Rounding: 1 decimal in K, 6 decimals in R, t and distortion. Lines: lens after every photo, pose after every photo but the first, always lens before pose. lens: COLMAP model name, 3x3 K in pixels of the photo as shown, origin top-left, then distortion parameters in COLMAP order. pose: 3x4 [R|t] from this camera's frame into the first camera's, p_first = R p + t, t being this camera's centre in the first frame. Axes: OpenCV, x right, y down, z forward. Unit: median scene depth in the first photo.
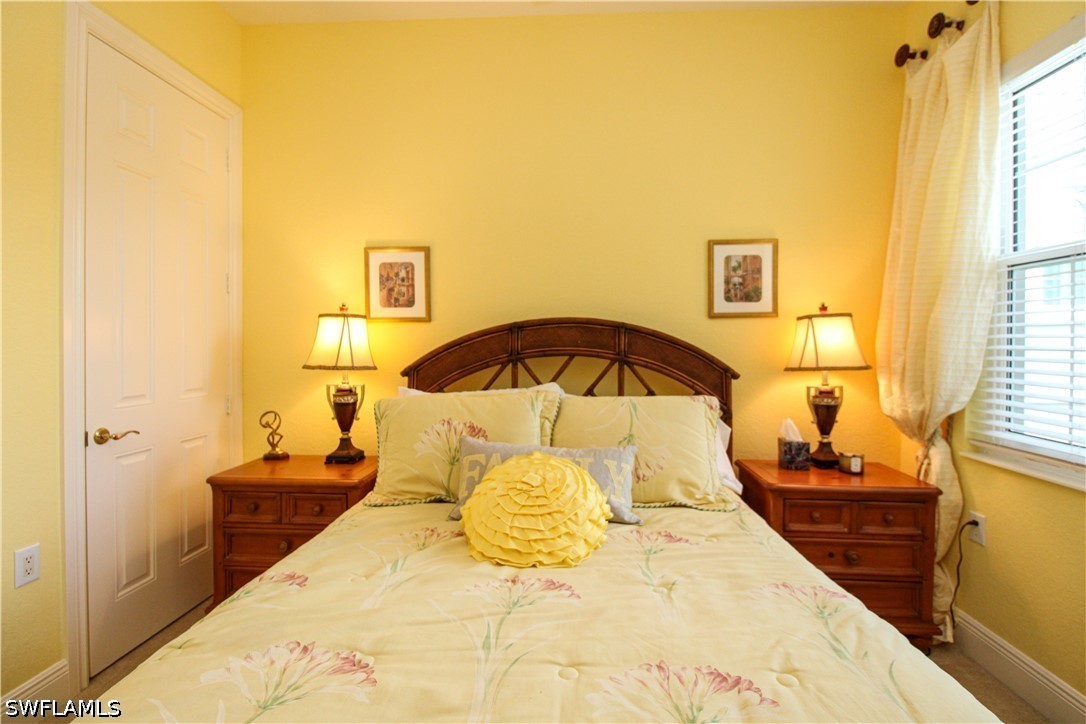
lens RADIAL K [[501.2, 0, 542.3], [0, 501.2, 346.6], [0, 0, 1]] dist [0.000016, -0.001033]
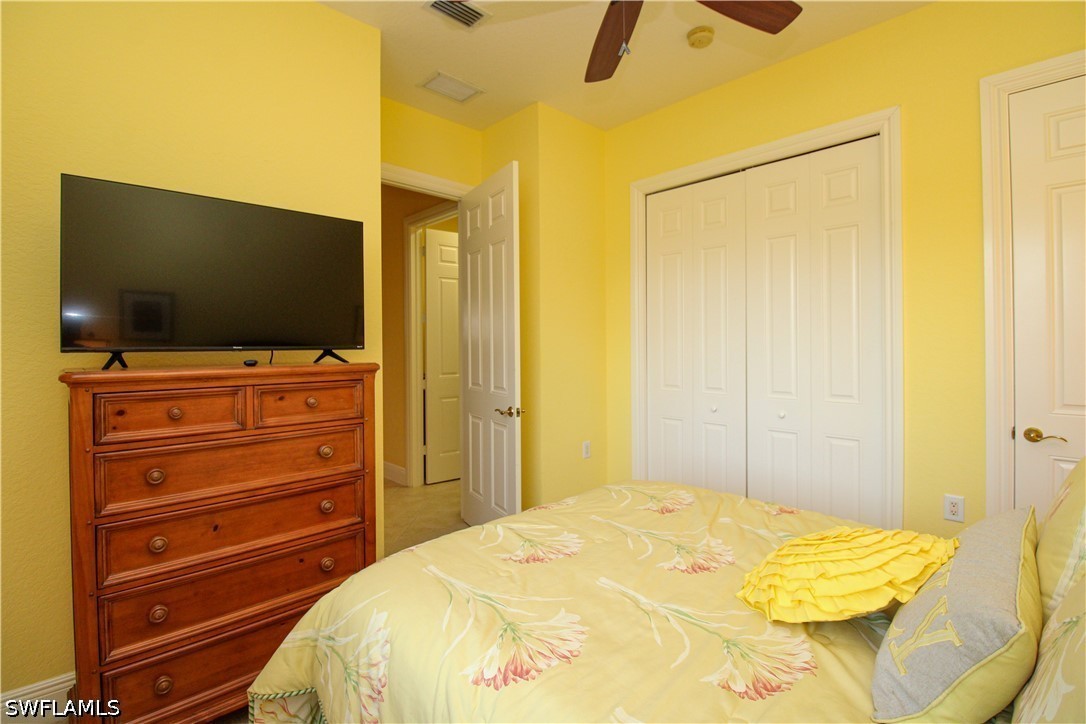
lens RADIAL K [[501.2, 0, 542.3], [0, 501.2, 346.6], [0, 0, 1]] dist [0.000016, -0.001033]
pose [[-0.679369, 0.000242, -0.733797, 1.183039], [-0.005546, 0.999970, 0.005464, -0.032119], [0.733776, 0.007782, -0.679347, 1.626709]]
